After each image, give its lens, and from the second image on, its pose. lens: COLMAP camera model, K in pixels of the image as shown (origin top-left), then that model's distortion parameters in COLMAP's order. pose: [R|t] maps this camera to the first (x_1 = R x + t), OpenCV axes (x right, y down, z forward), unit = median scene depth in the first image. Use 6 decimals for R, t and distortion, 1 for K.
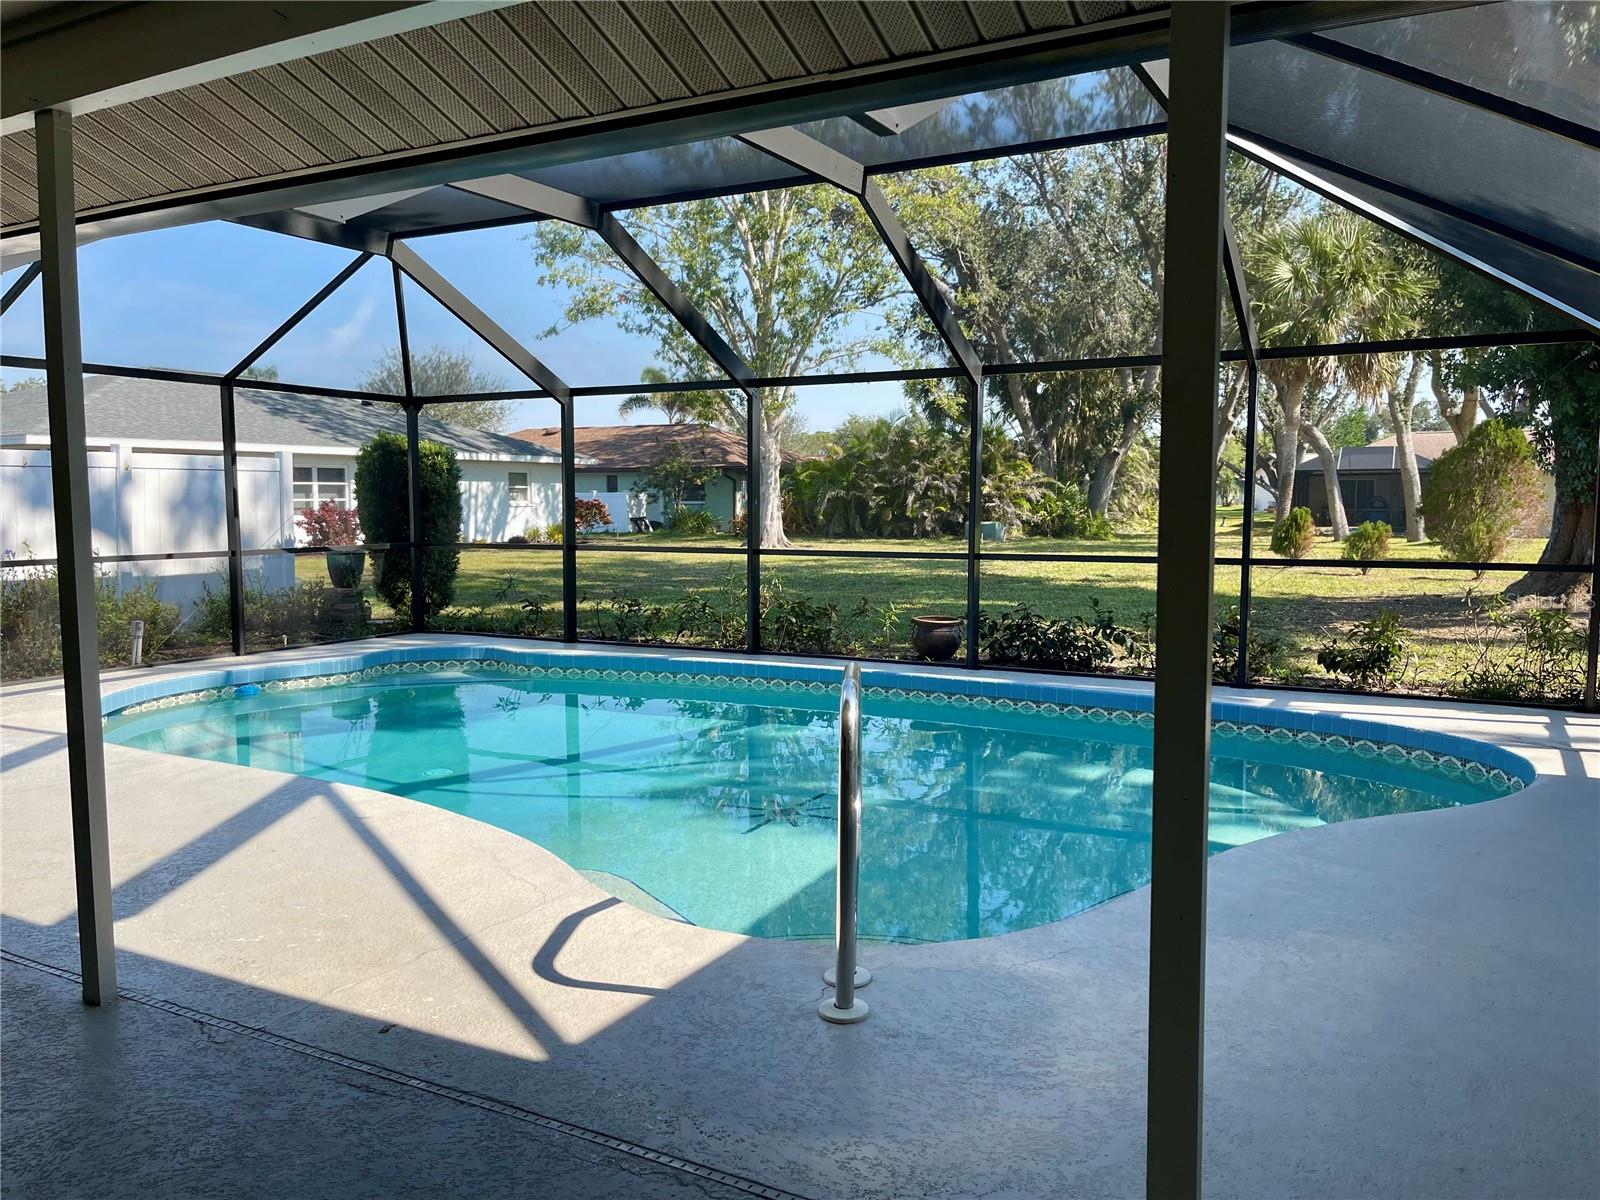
lens RADIAL K [[1210.0, 0, 798.6], [0, 1210.0, 600.9], [0, 0, 1]] dist [0.087979, -0.122065]
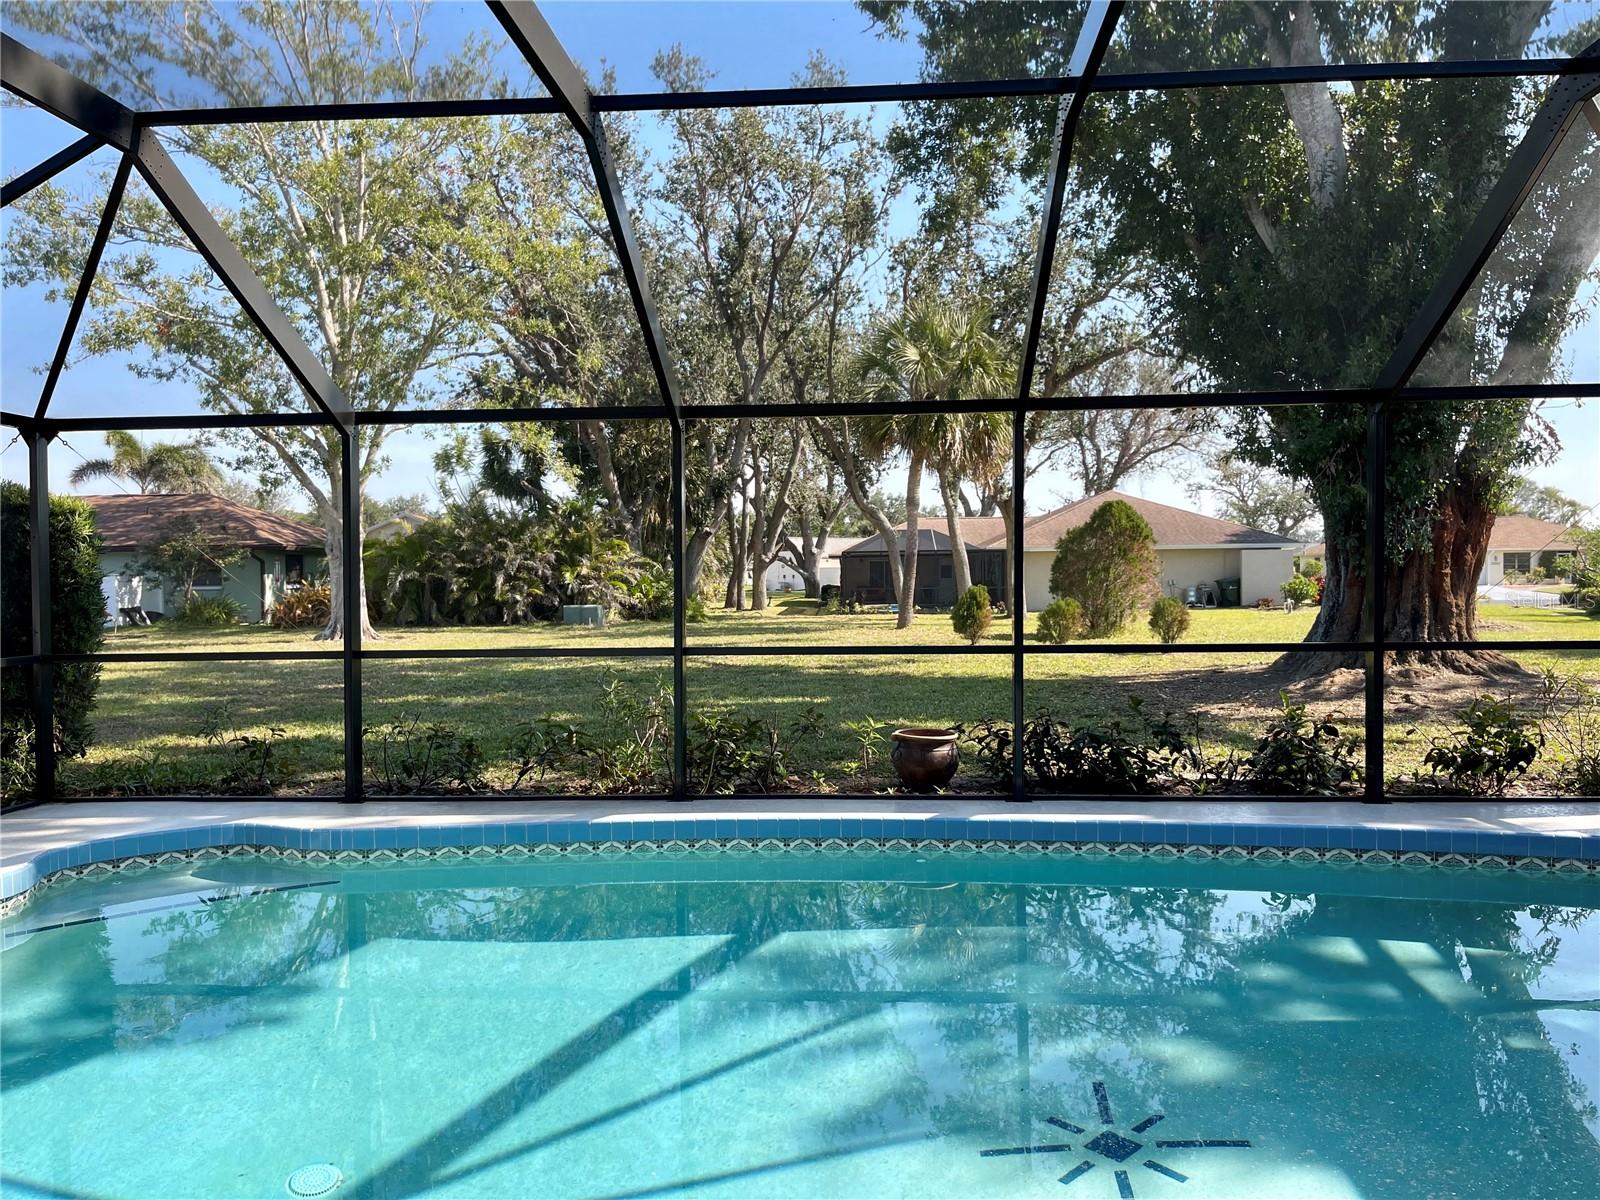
lens RADIAL K [[1202.5, 0, 800.2], [0, 1202.5, 593.6], [0, 0, 1]] dist [0.051783, -0.066017]
pose [[0.908573, -0.014024, 0.417491, -0.077130], [0.044850, 0.996934, -0.064117, -0.007837], [-0.415312, 0.076979, 0.906416, 0.101972]]
